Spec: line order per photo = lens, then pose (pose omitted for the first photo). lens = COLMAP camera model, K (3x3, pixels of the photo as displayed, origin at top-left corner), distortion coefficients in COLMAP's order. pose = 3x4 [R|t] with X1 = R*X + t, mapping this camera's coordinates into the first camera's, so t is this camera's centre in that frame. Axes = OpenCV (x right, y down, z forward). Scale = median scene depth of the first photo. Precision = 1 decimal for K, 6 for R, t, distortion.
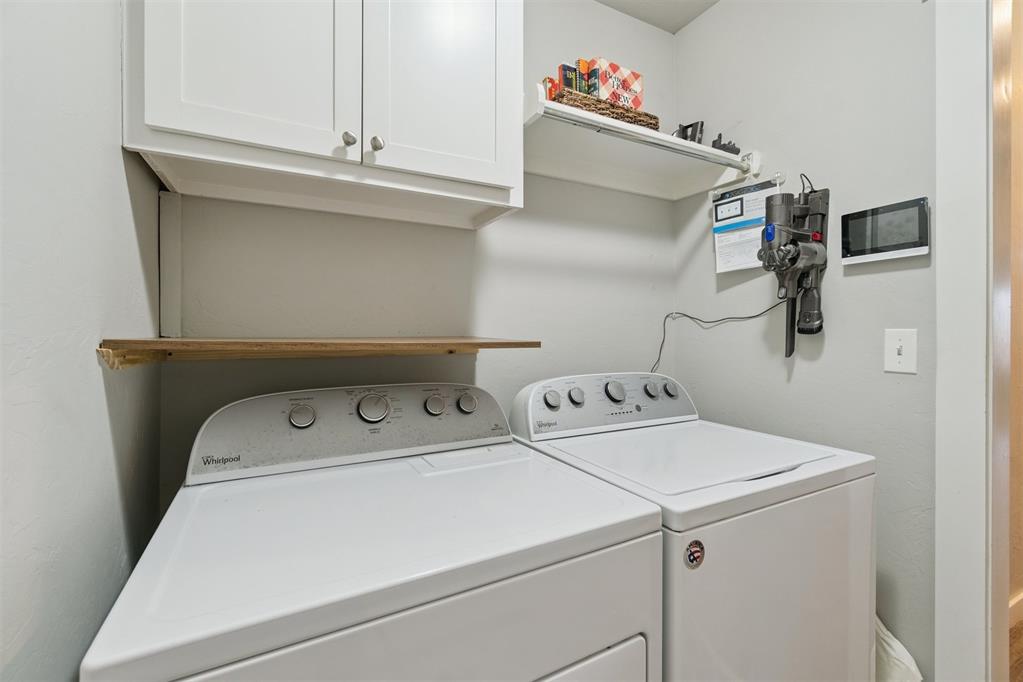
lens RADIAL K [[441.9, 0, 509.1], [0, 441.9, 337.0], [0, 0, 1]] dist [-0.005551, 0.001829]
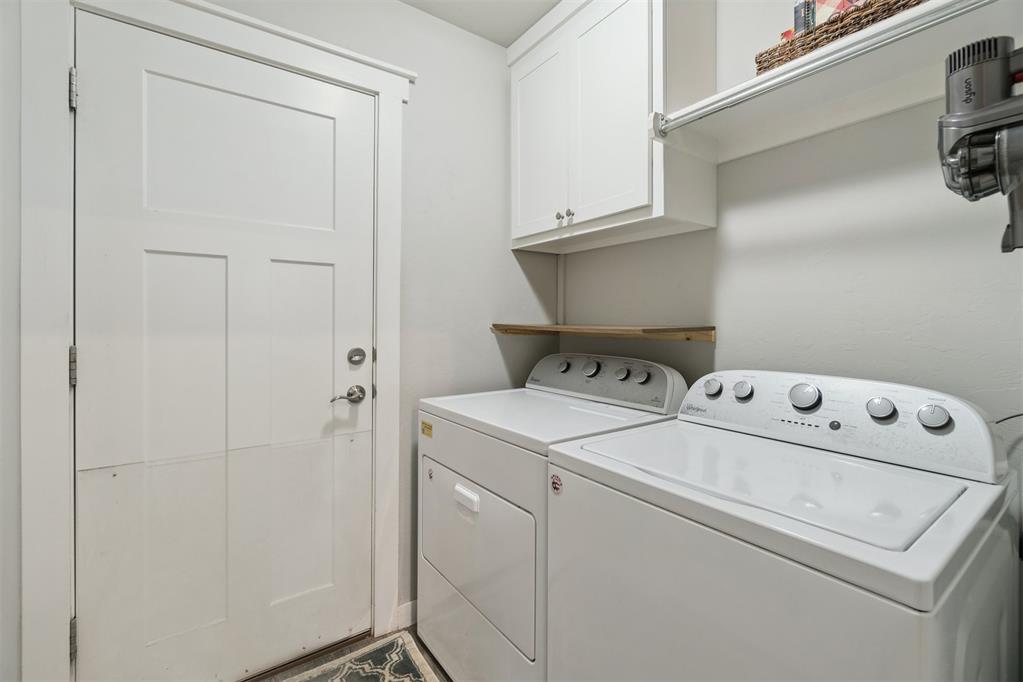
lens RADIAL K [[441.9, 0, 507.2], [0, 441.9, 329.8], [0, 0, 1]] dist [-0.005551, 0.001829]
pose [[0.125358, 0.016877, -0.991968, 1.302715], [-0.013629, 0.999790, 0.015288, -0.001573], [0.992018, 0.011603, 0.125561, 0.505278]]
